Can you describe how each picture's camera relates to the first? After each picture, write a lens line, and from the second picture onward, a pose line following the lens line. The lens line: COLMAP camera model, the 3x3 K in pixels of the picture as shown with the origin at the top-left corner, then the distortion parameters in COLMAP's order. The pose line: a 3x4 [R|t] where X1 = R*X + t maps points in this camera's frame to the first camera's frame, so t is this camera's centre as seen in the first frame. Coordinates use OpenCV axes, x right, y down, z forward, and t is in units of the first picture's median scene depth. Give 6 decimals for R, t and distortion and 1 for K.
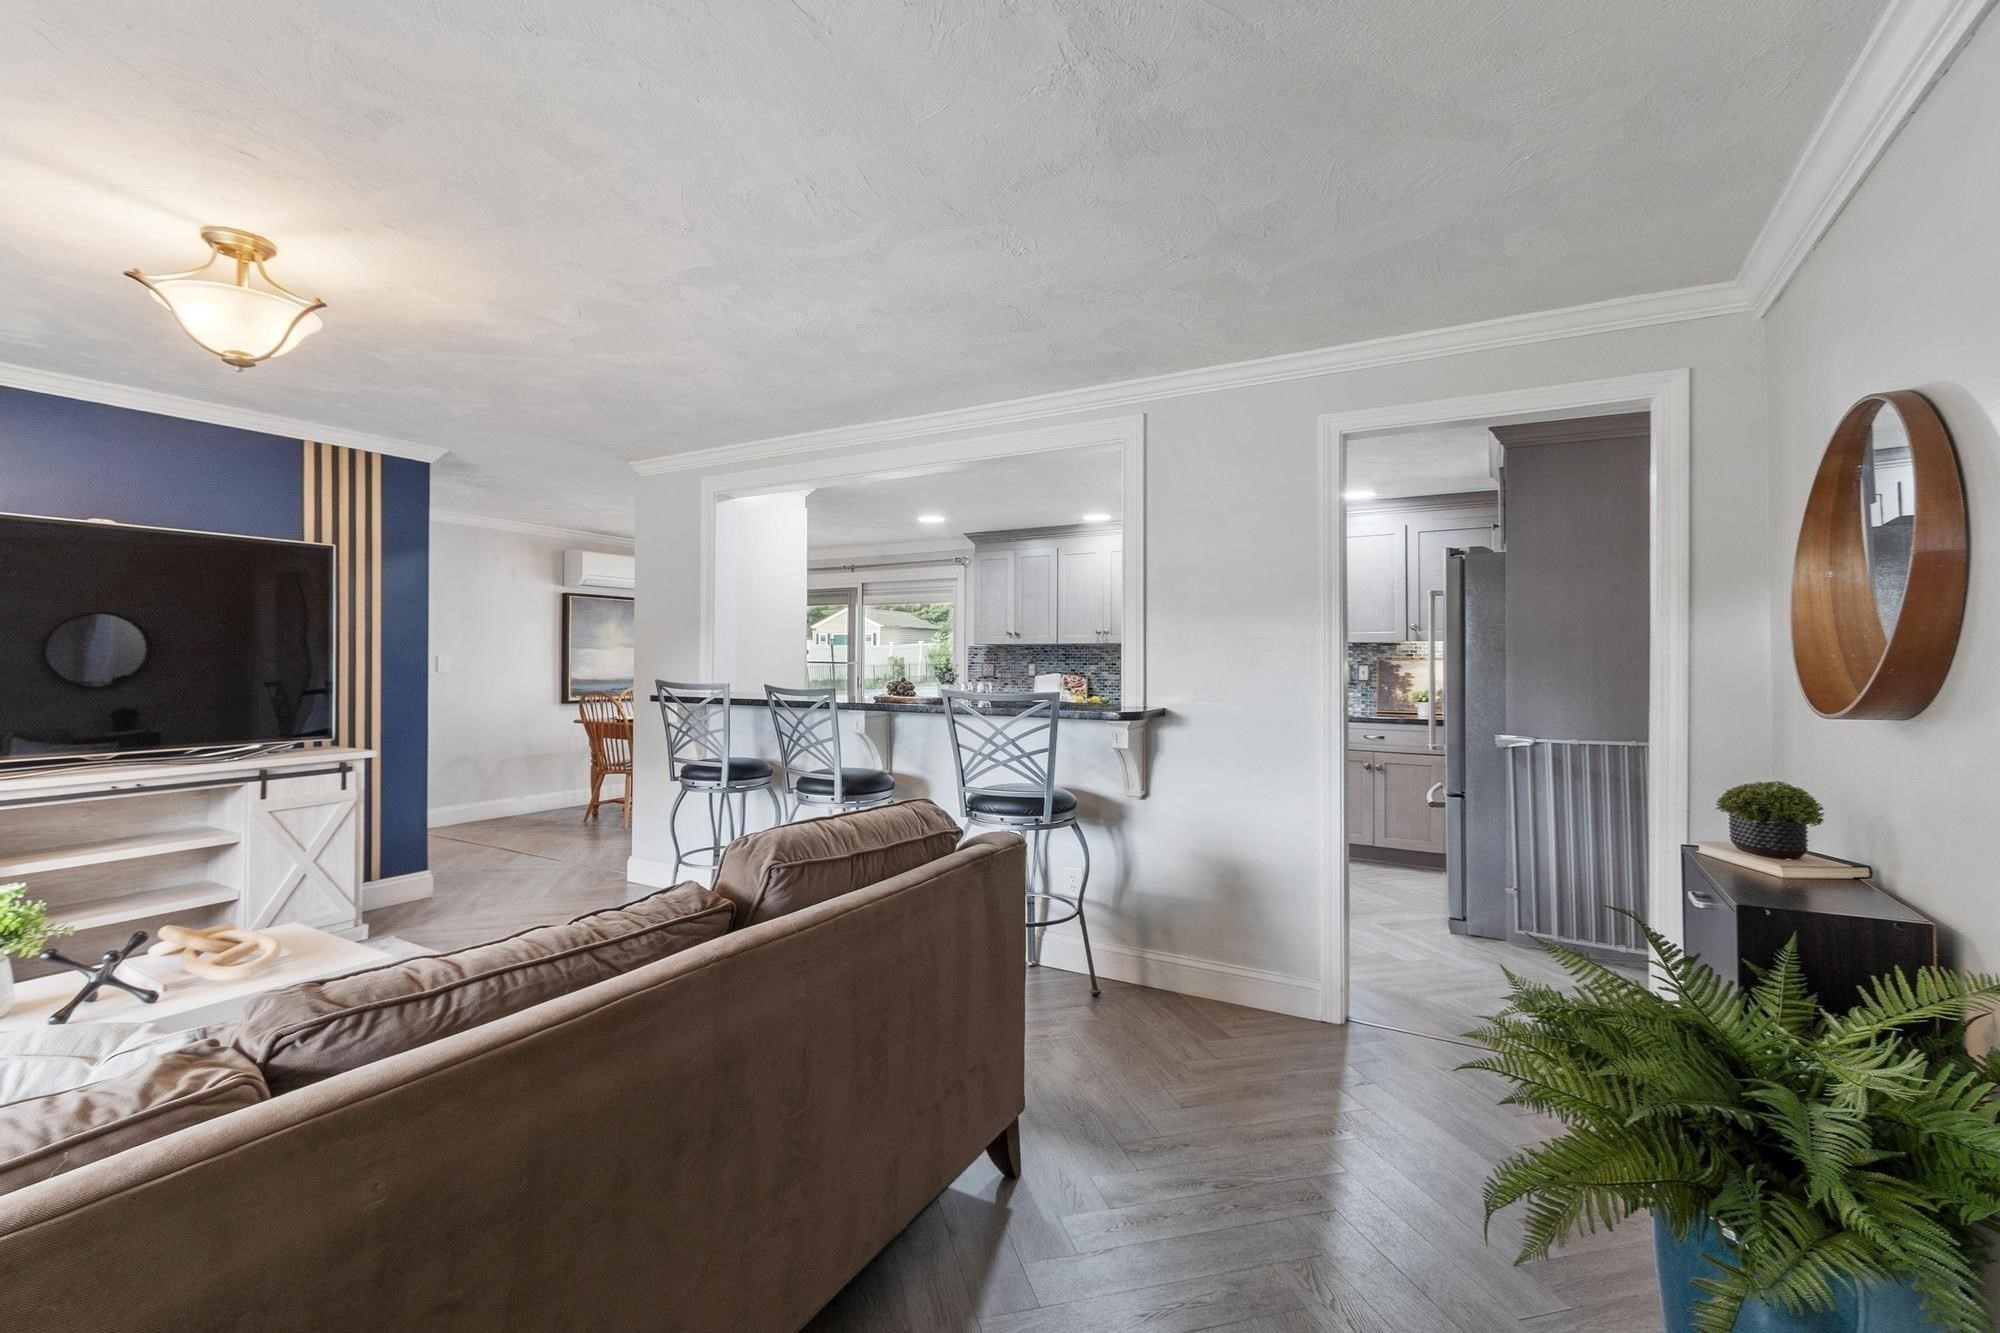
lens RADIAL K [[882.6, 0, 976.8], [0, 882.6, 671.2], [0, 0, 1]] dist [-0.000494, -0.000244]
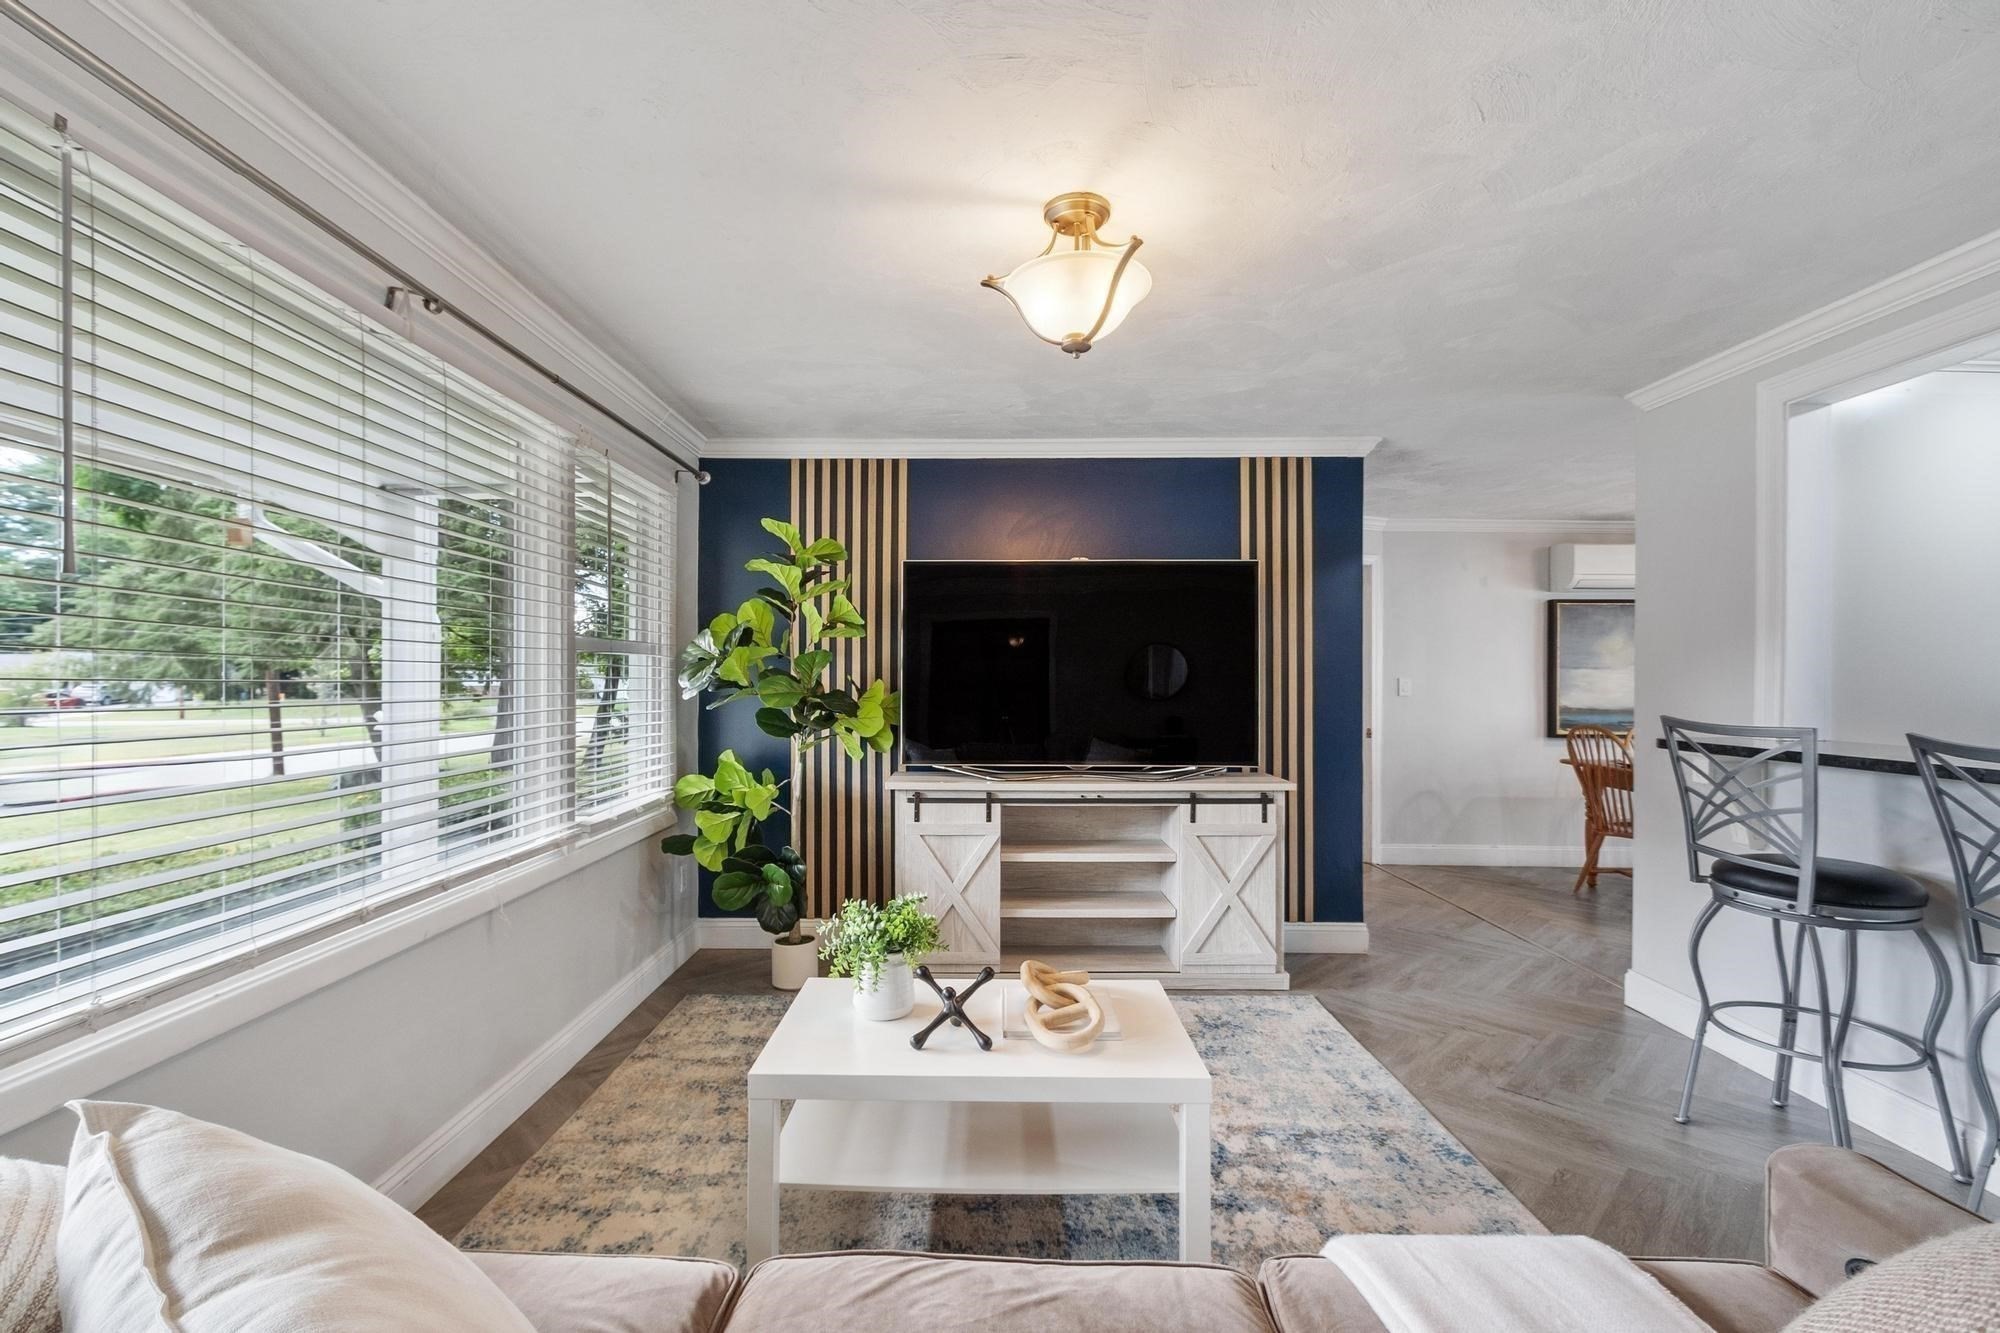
lens RADIAL K [[882.6, 0, 976.8], [0, 882.6, 671.2], [0, 0, 1]] dist [-0.000494, -0.000244]
pose [[0.504728, -0.007480, -0.863246, -0.064922], [-0.014629, 0.999745, -0.017216, -0.003743], [0.863155, 0.021318, 0.504489, 0.251373]]
